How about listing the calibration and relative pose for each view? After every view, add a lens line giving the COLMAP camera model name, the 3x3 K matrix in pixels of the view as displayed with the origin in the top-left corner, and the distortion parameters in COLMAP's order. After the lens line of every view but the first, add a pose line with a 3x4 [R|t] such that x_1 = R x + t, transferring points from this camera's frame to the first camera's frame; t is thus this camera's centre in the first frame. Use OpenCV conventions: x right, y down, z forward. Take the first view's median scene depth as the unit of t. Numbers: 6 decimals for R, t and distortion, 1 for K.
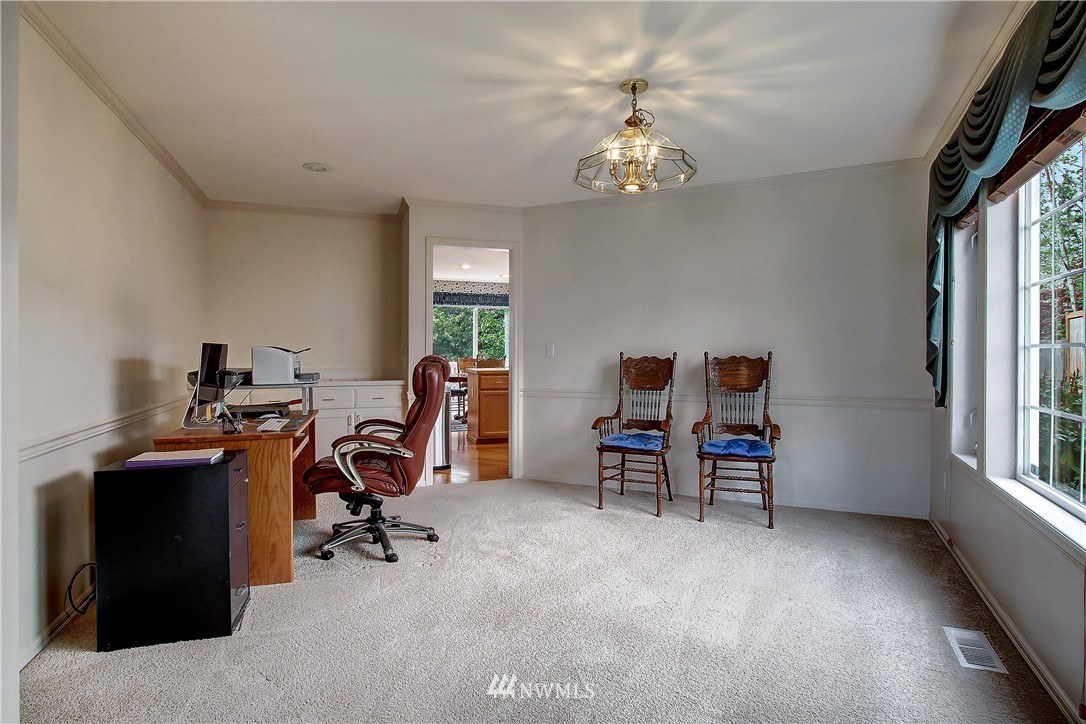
lens RADIAL K [[511.4, 0, 546.1], [0, 511.4, 366.0], [0, 0, 1]] dist [-0.016700, 0.000853]
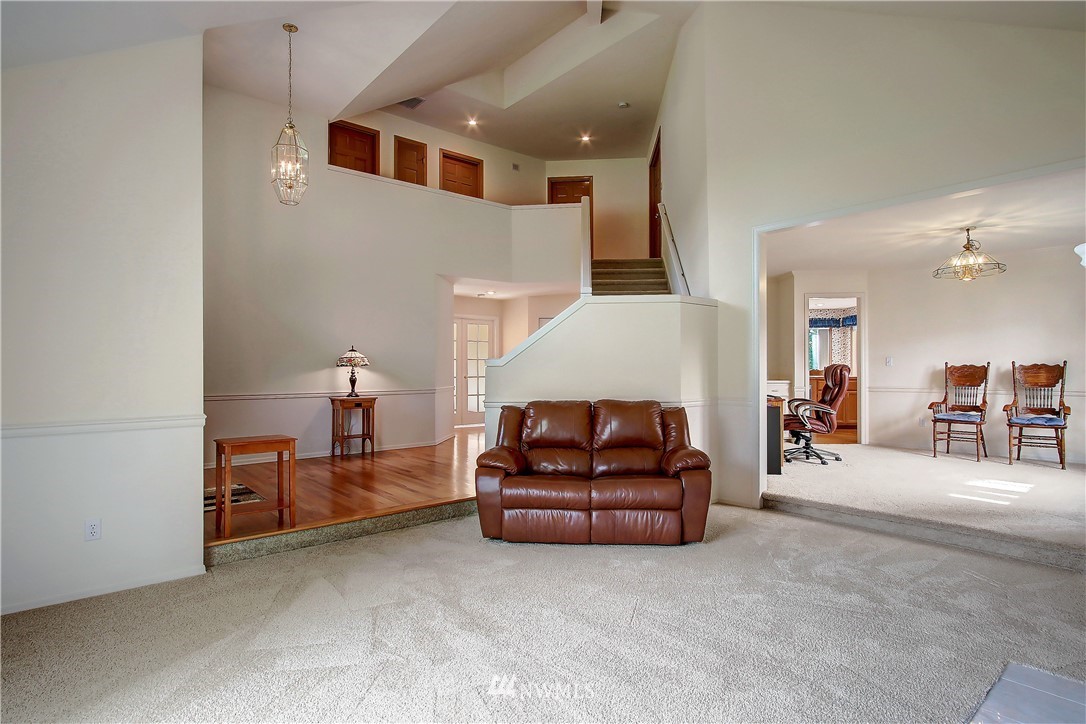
lens RADIAL K [[569.9, 0, 547.0], [0, 569.9, 372.7], [0, 0, 1]] dist [-0.001785, -0.000023]
pose [[0.926905, -0.001329, -0.375294, -0.354839], [-0.006292, 0.999798, -0.019081, 0.049046], [0.375244, 0.020047, 0.926709, -1.146036]]
